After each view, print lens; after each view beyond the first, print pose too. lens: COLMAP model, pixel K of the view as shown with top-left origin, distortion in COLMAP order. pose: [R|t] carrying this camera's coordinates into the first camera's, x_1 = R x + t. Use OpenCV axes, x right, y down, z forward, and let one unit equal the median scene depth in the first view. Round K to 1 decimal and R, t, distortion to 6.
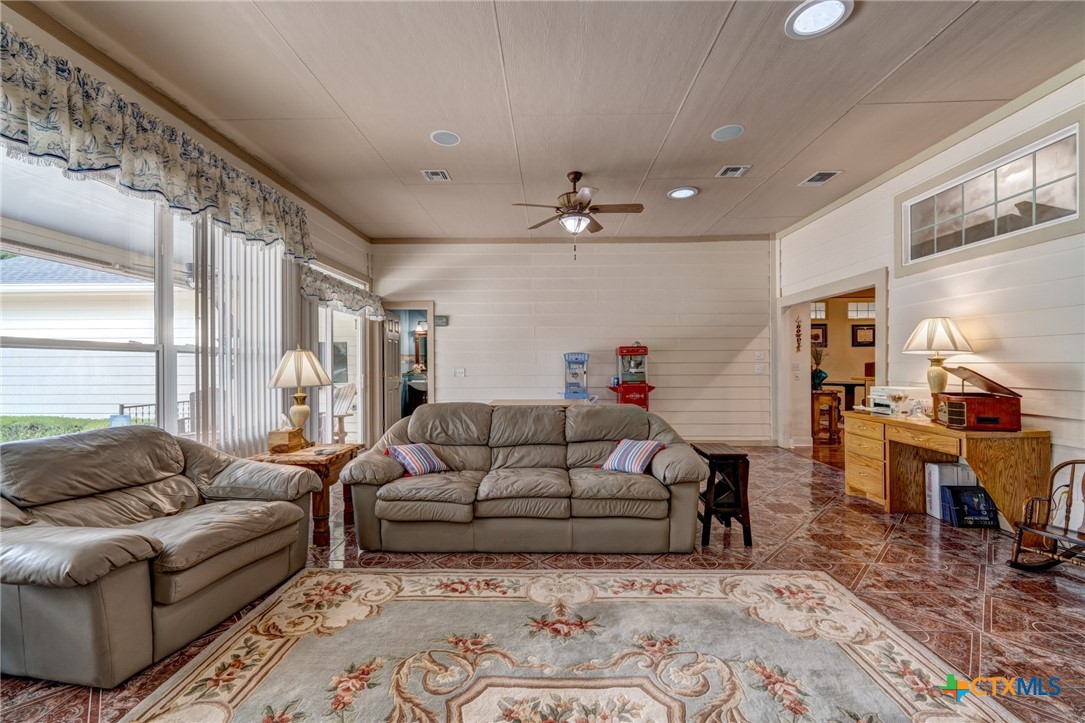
lens RADIAL K [[437.7, 0, 541.6], [0, 437.7, 364.6], [0, 0, 1]] dist [0.000689, -0.000387]
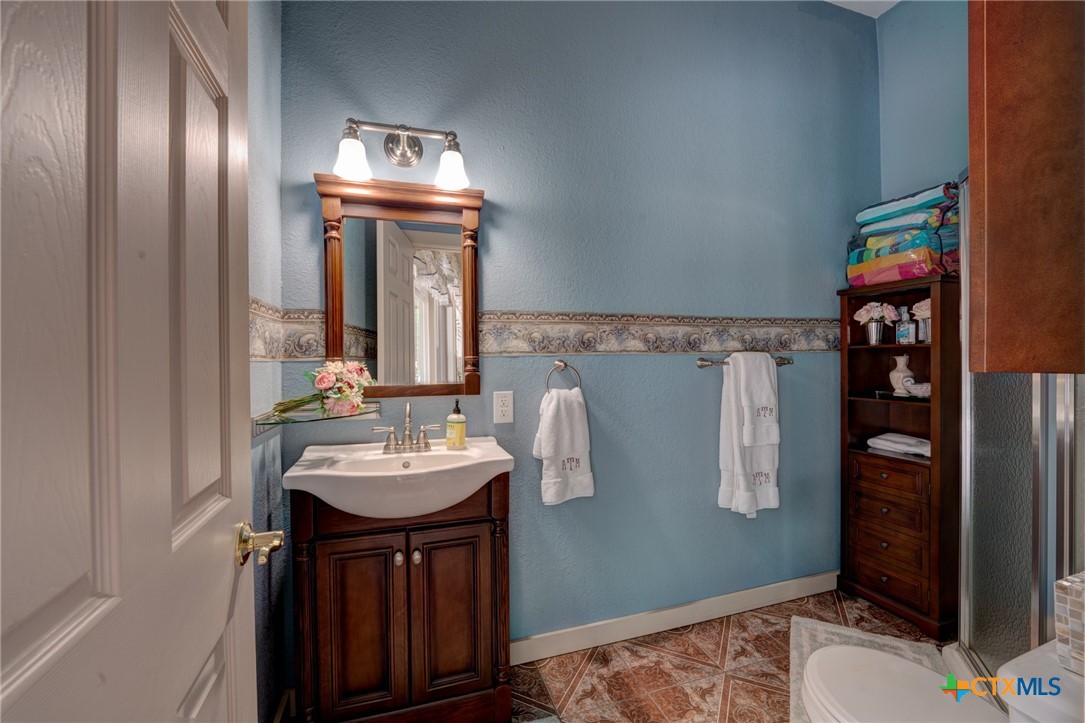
lens RADIAL K [[437.7, 0, 539.6], [0, 437.7, 359.0], [0, 0, 1]] dist [0.000689, -0.000387]
pose [[0.937948, 0.000132, 0.346776, -0.267781], [-0.000011, 1.000000, -0.000351, -0.001600], [-0.346776, 0.000325, 0.937948, 0.795625]]
